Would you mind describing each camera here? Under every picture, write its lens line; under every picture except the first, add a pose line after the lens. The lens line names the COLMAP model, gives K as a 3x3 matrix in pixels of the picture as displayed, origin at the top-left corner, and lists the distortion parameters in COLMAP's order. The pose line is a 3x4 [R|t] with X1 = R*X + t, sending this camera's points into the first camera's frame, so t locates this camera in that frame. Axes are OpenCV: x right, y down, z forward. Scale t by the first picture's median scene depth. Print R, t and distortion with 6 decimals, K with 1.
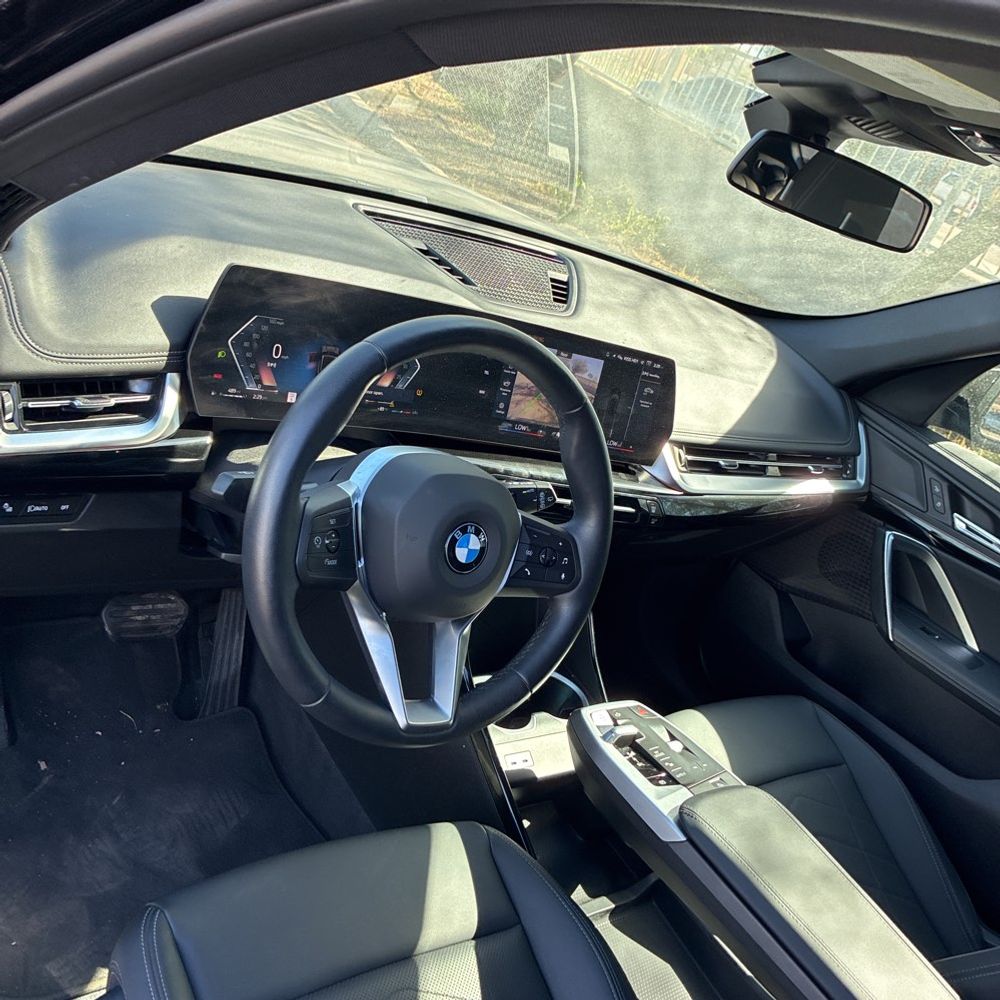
lens RADIAL K [[1020.2, 0, 498.3], [0, 1020.2, 501.4], [0, 0, 1]] dist [0.019110, 0.000000]
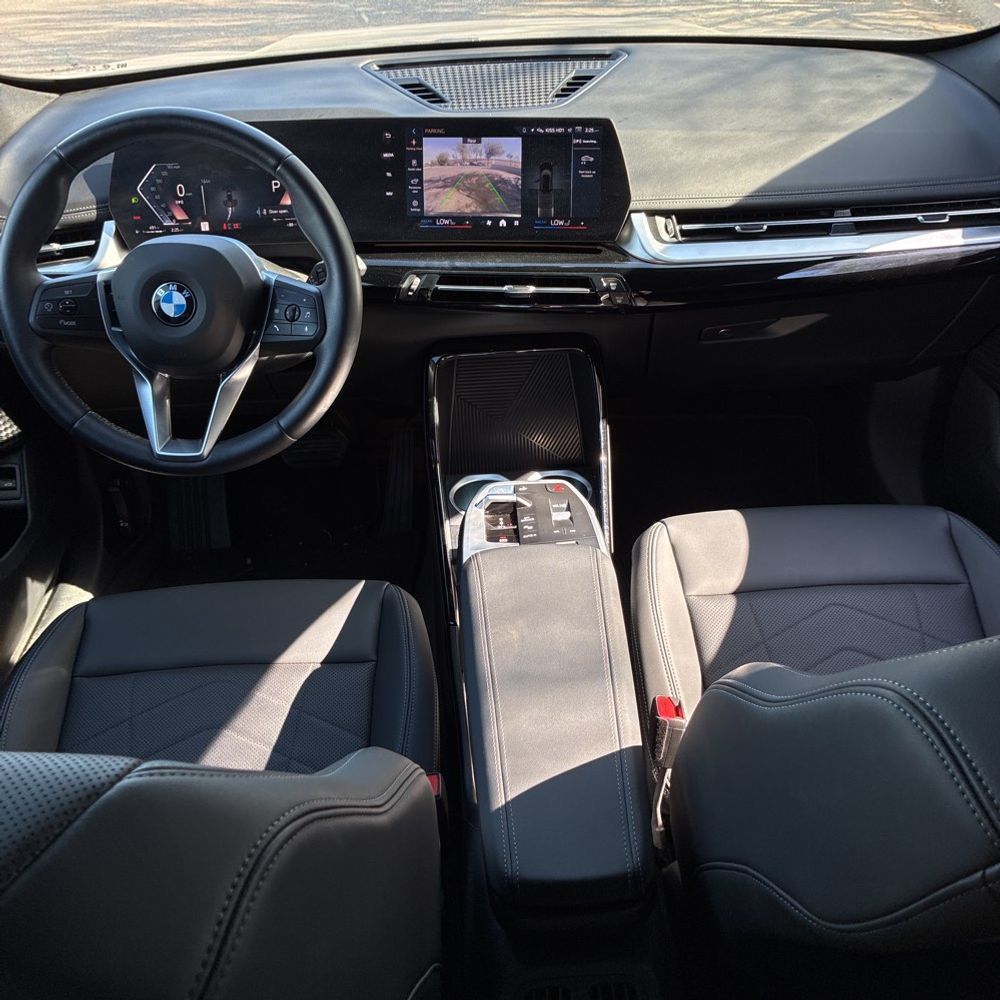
lens RADIAL K [[1020.2, 0, 502.6], [0, 1020.2, 497.5], [0, 0, 1]] dist [0.019110, 0.000000]
pose [[0.761090, -0.046795, -0.646956, 0.739147], [0.066520, 0.997767, 0.006086, 0.208921], [0.645227, -0.047668, 0.762503, 0.227653]]
